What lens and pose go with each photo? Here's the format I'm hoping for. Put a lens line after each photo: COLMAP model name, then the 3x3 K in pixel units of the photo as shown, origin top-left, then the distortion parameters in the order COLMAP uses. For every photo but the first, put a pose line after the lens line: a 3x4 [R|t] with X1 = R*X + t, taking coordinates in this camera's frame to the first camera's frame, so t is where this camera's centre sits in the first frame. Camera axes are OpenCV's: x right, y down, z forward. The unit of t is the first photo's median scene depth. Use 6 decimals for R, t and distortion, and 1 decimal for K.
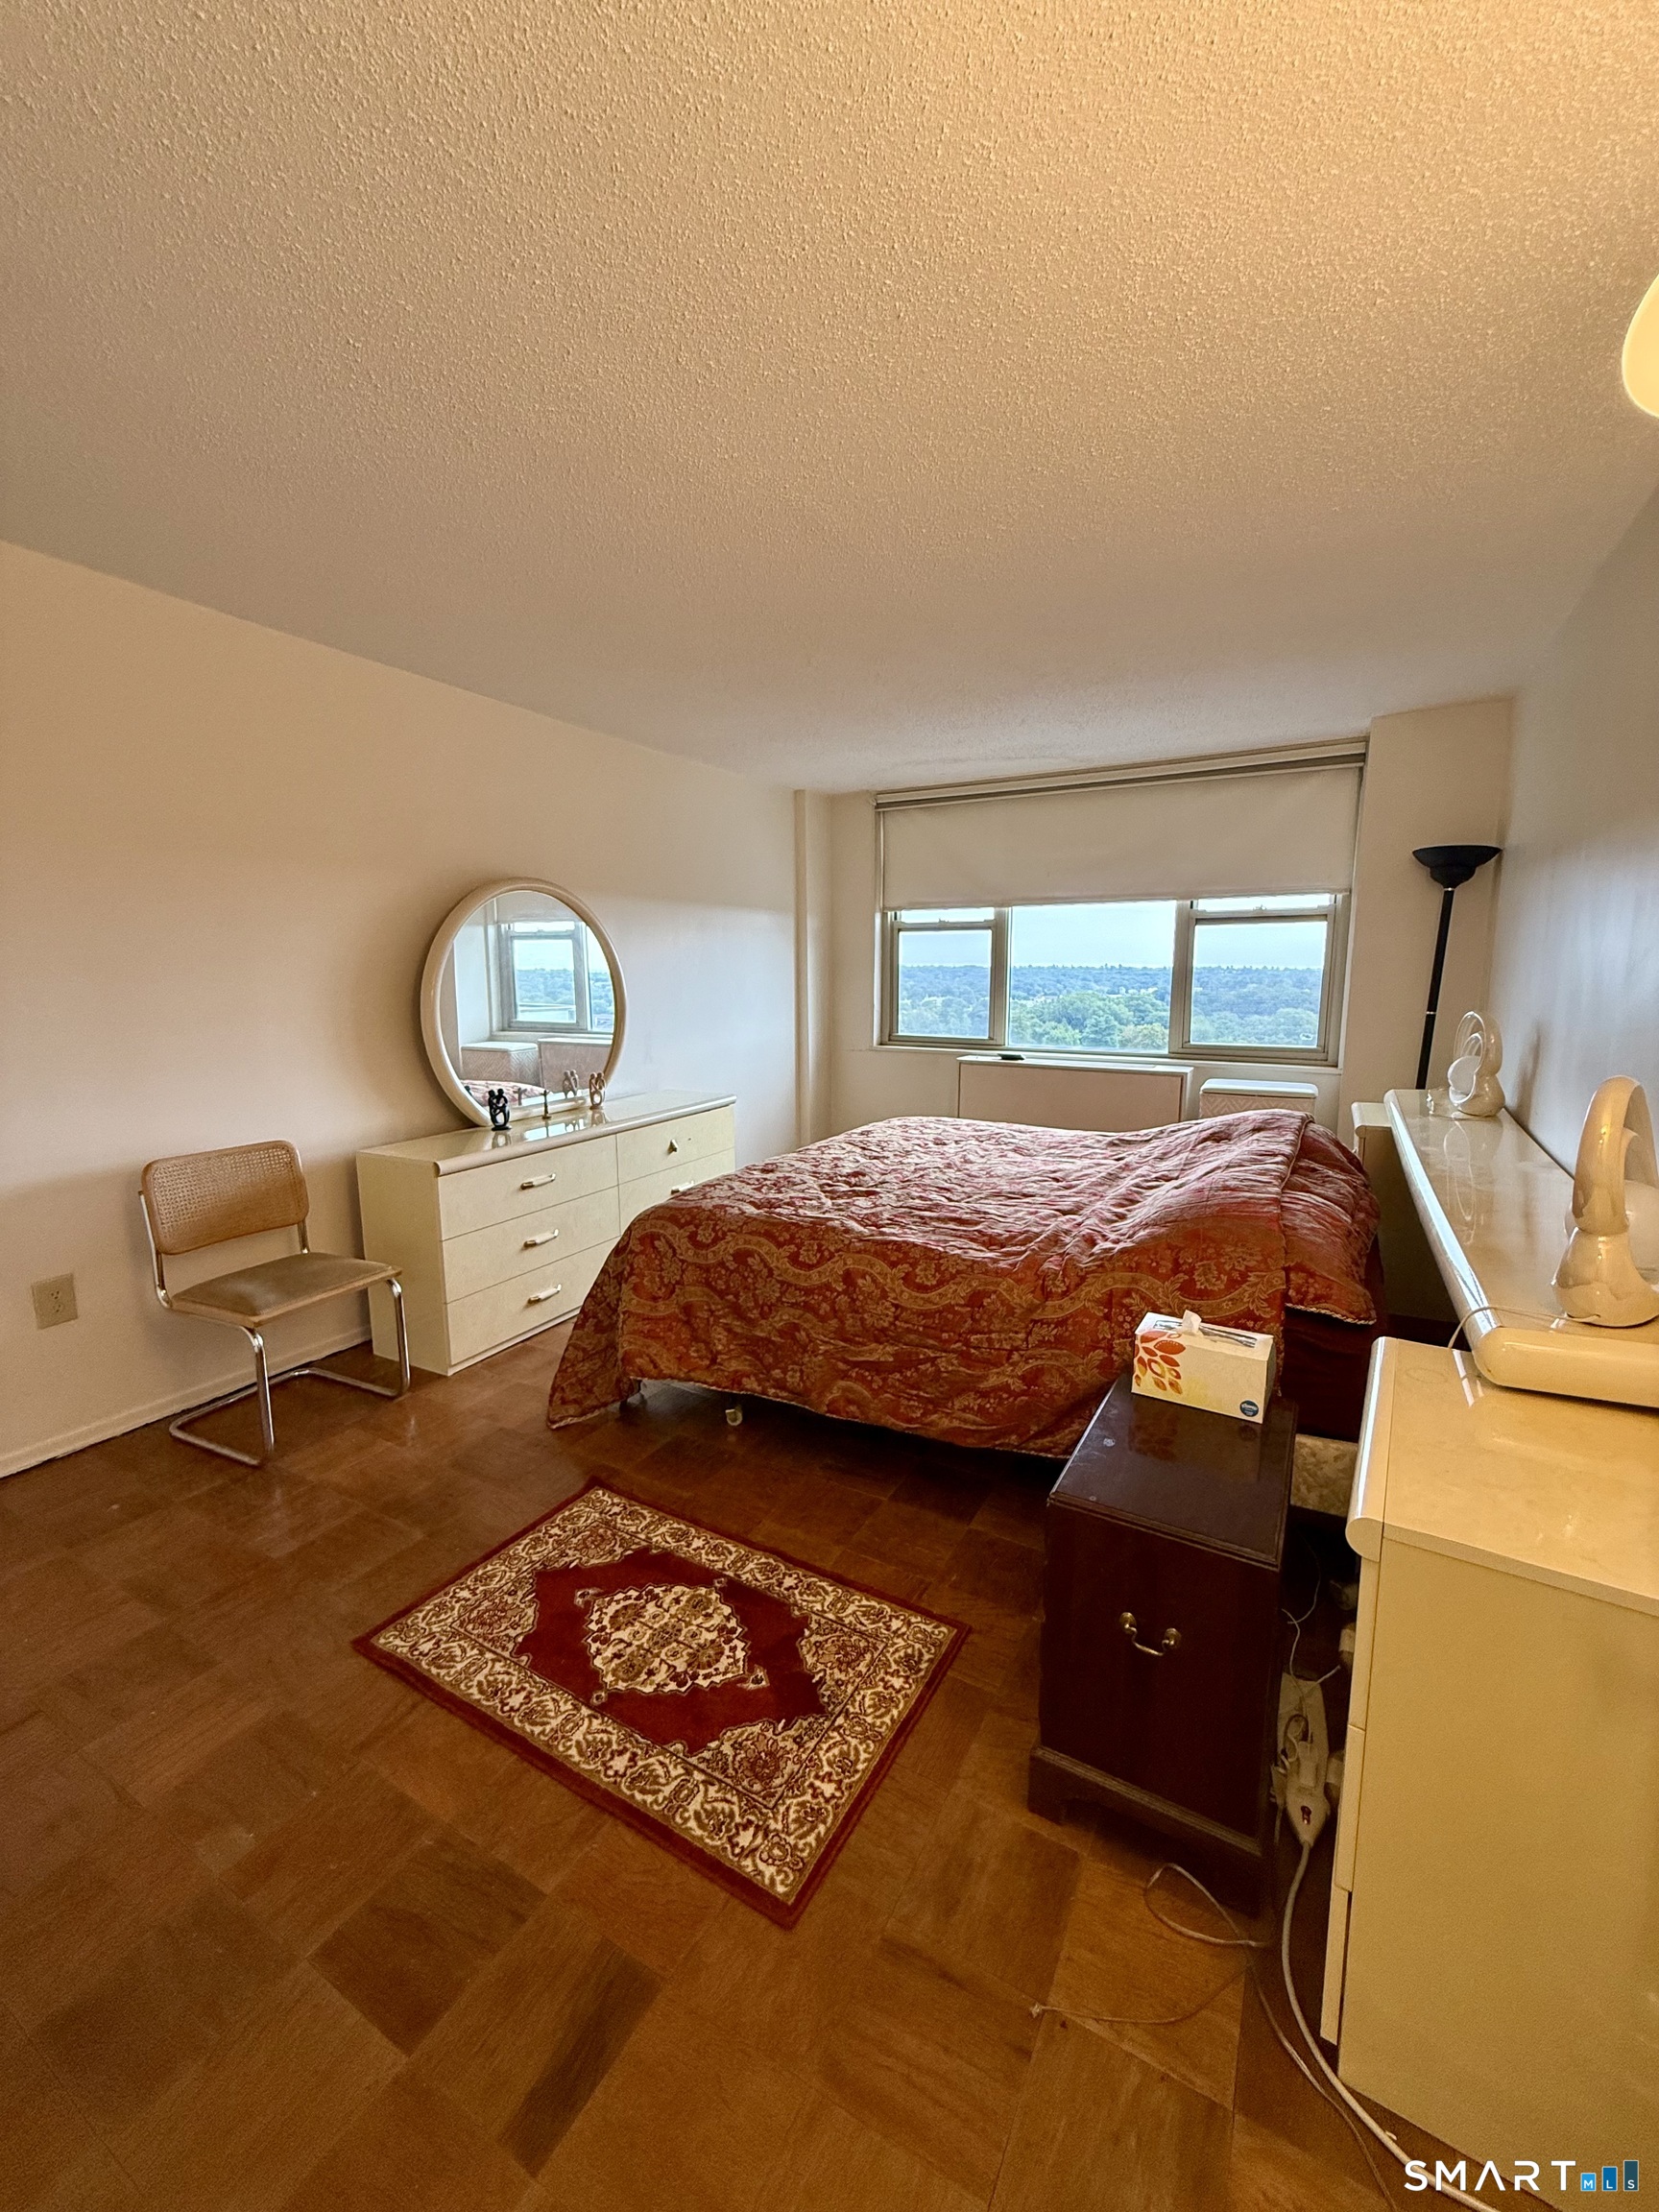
lens RADIAL K [[888.2, 0, 837.3], [0, 888.2, 1107.7], [0, 0, 1]] dist [0.003588, -0.000034]
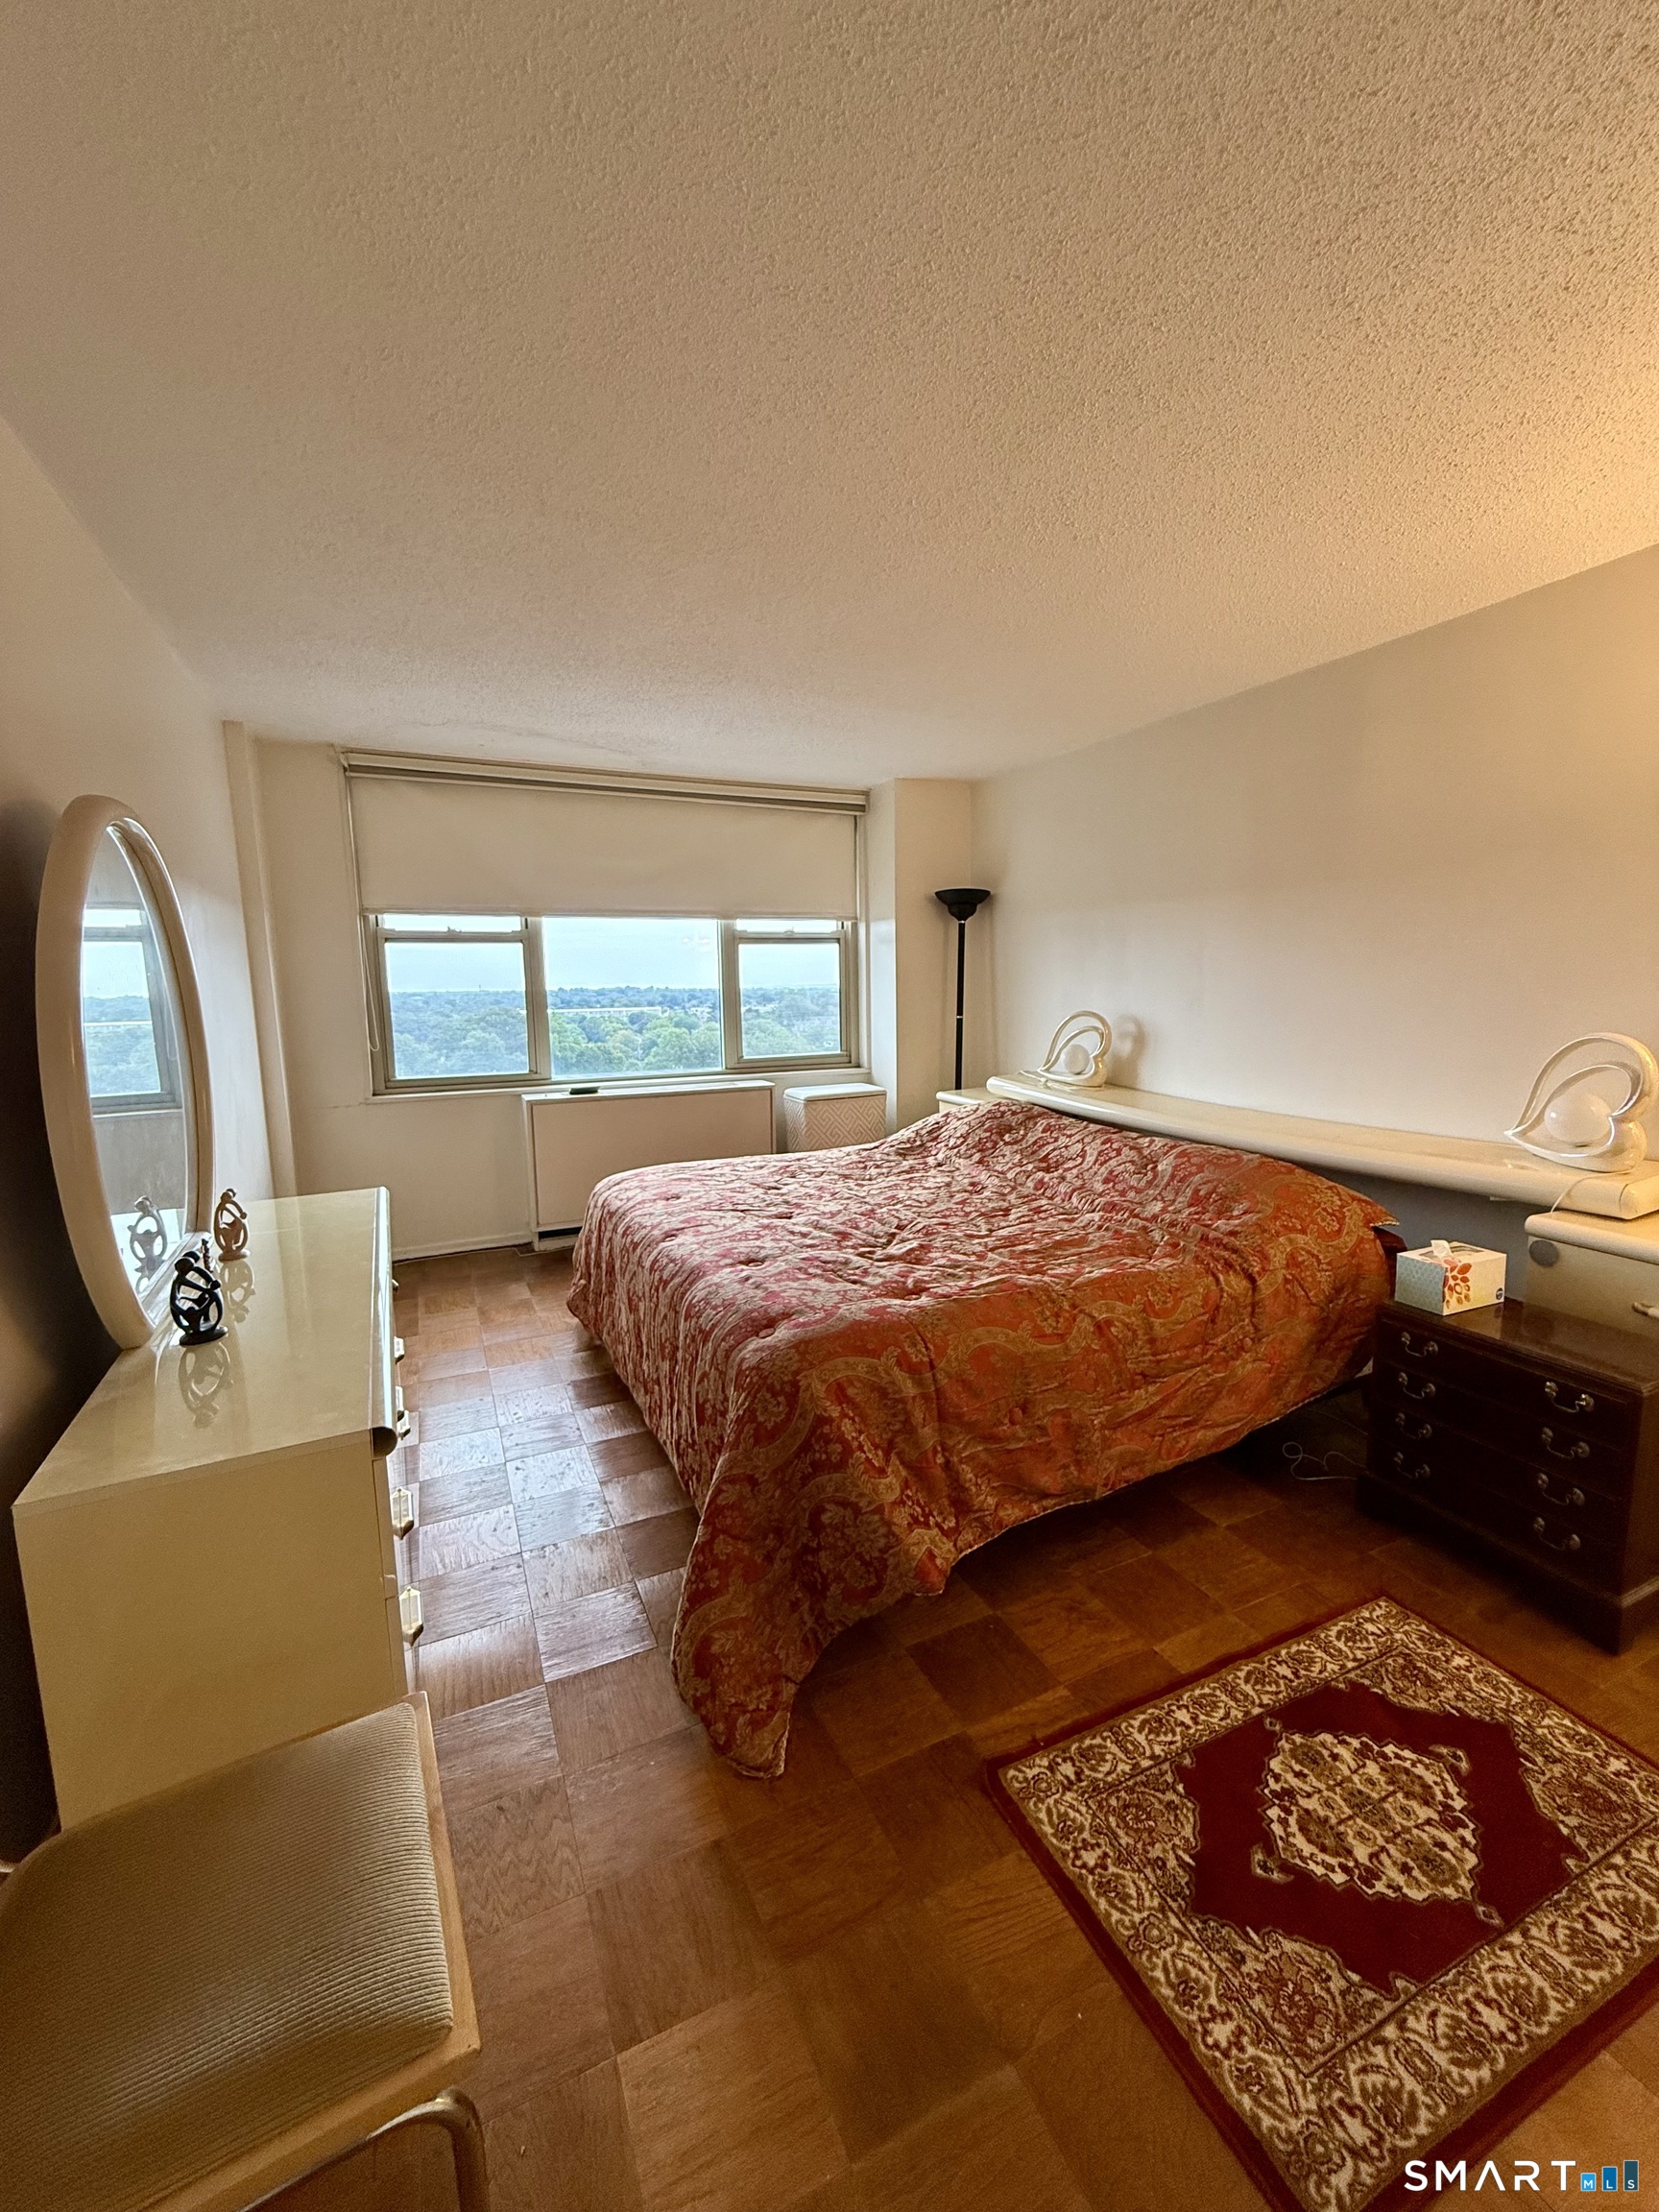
lens RADIAL K [[888.2, 0, 823.3], [0, 888.2, 1102.7], [0, 0, 1]] dist [0.003588, -0.000034]
pose [[0.577945, -0.116281, 0.807749, -1.016942], [0.141216, 0.989115, 0.041350, -0.131497], [-0.803765, 0.090169, 0.588075, 0.838824]]
